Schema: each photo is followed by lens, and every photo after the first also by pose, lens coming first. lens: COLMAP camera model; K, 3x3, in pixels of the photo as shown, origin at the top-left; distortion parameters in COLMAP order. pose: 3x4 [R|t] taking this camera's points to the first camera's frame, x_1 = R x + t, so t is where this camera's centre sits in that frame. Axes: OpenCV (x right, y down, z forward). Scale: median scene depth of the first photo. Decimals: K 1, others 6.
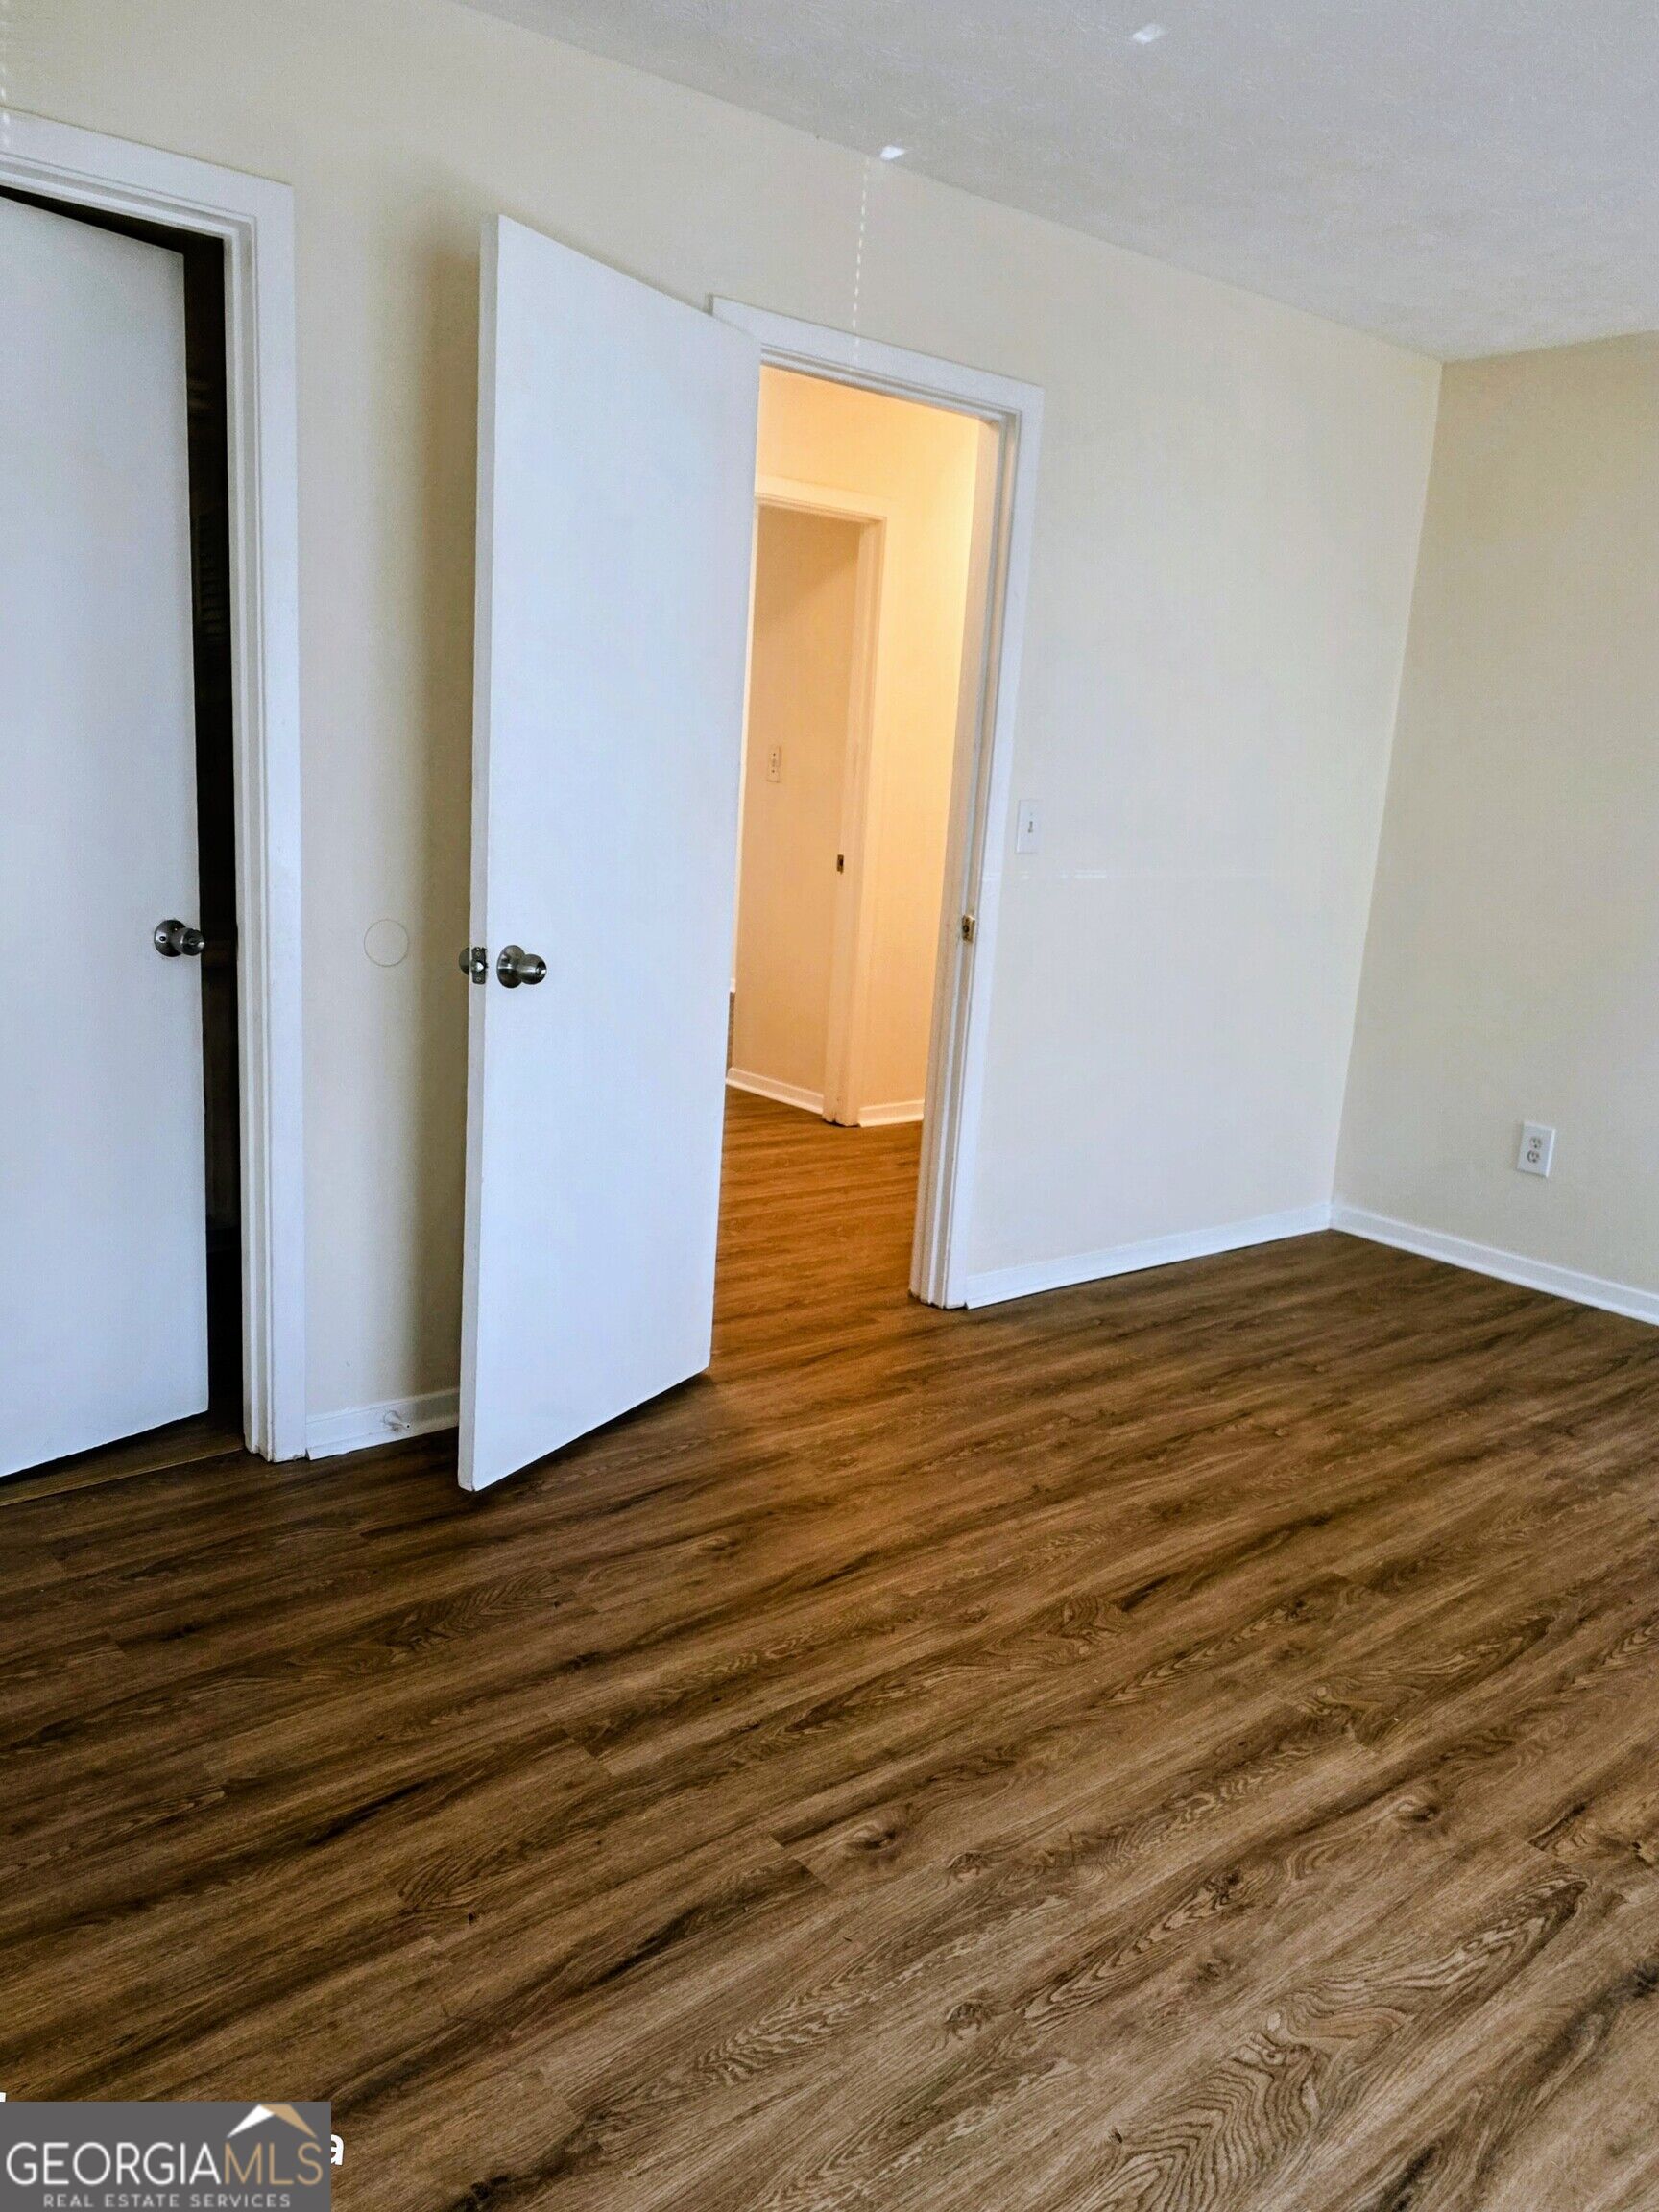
lens RADIAL K [[1517.7, 0, 829.5], [0, 1517.7, 1106.0], [0, 0, 1]] dist [0.098416, -0.100237]
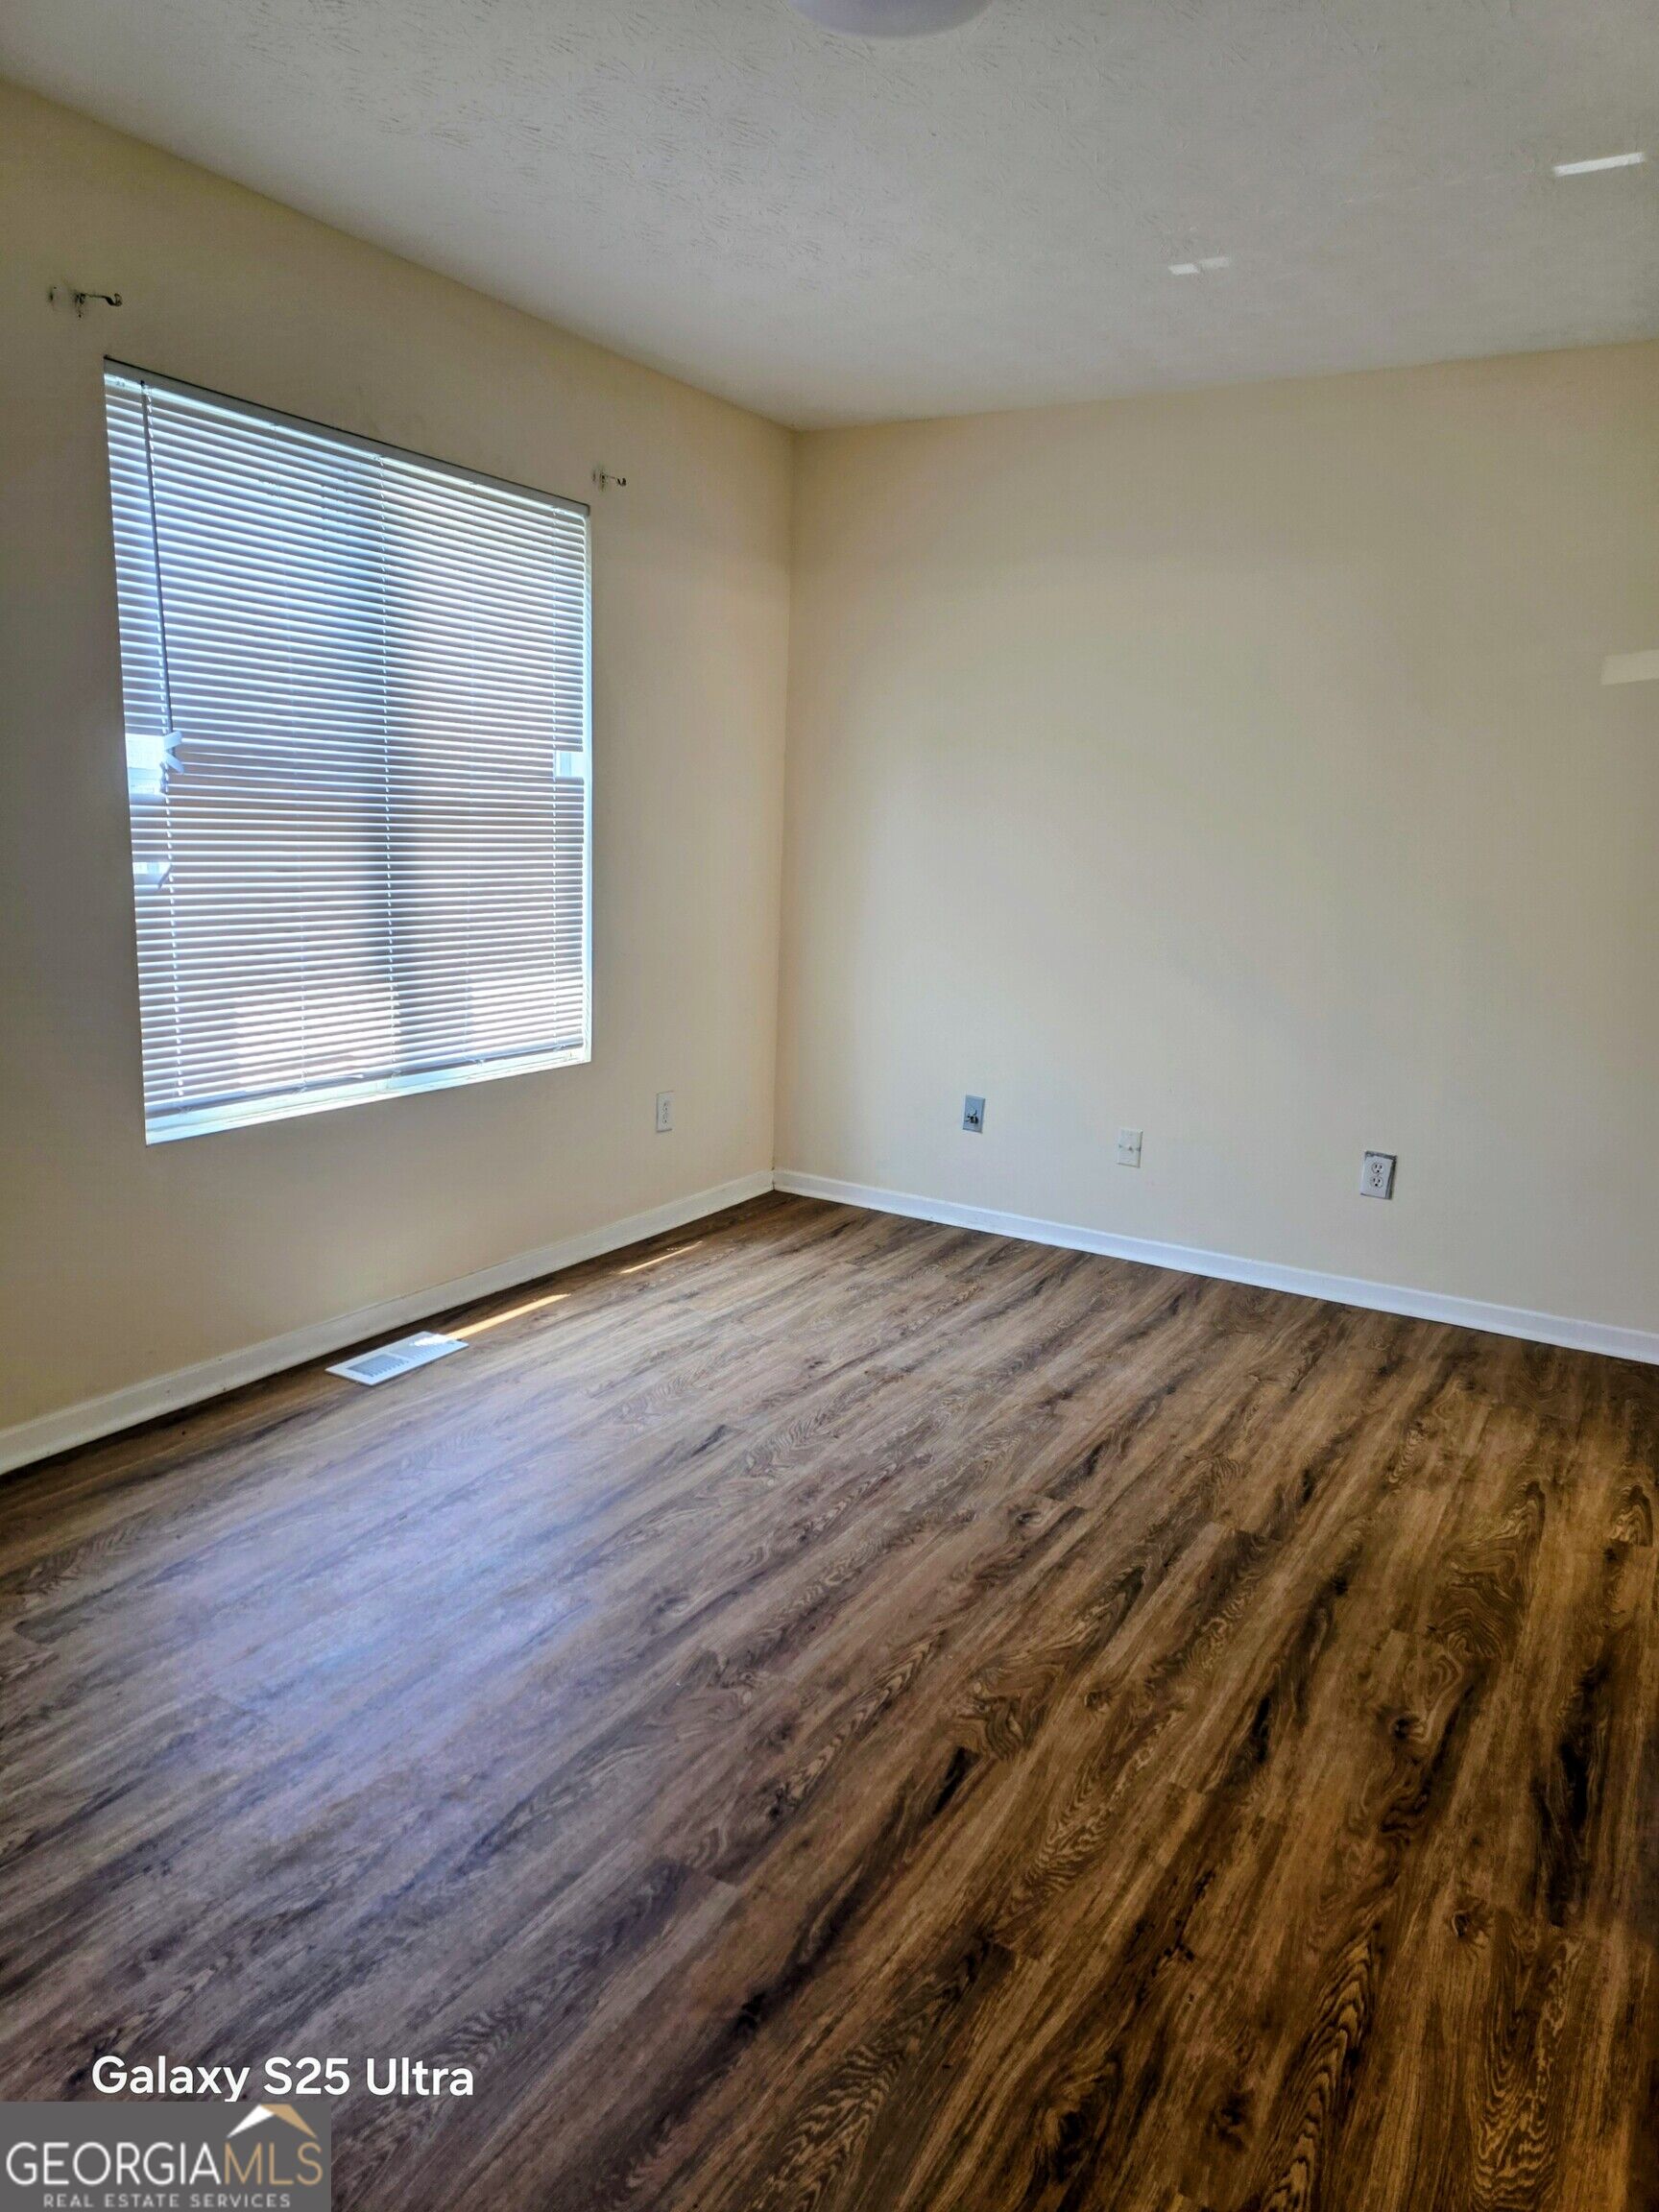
lens RADIAL K [[1517.7, 0, 829.5], [0, 1517.7, 1106.0], [0, 0, 1]] dist [0.098416, -0.100237]
pose [[-0.925866, -0.037475, -0.375990, 0.638498], [-0.185550, 0.911921, 0.366020, -0.326897], [0.329156, 0.408651, -0.851270, 1.660095]]
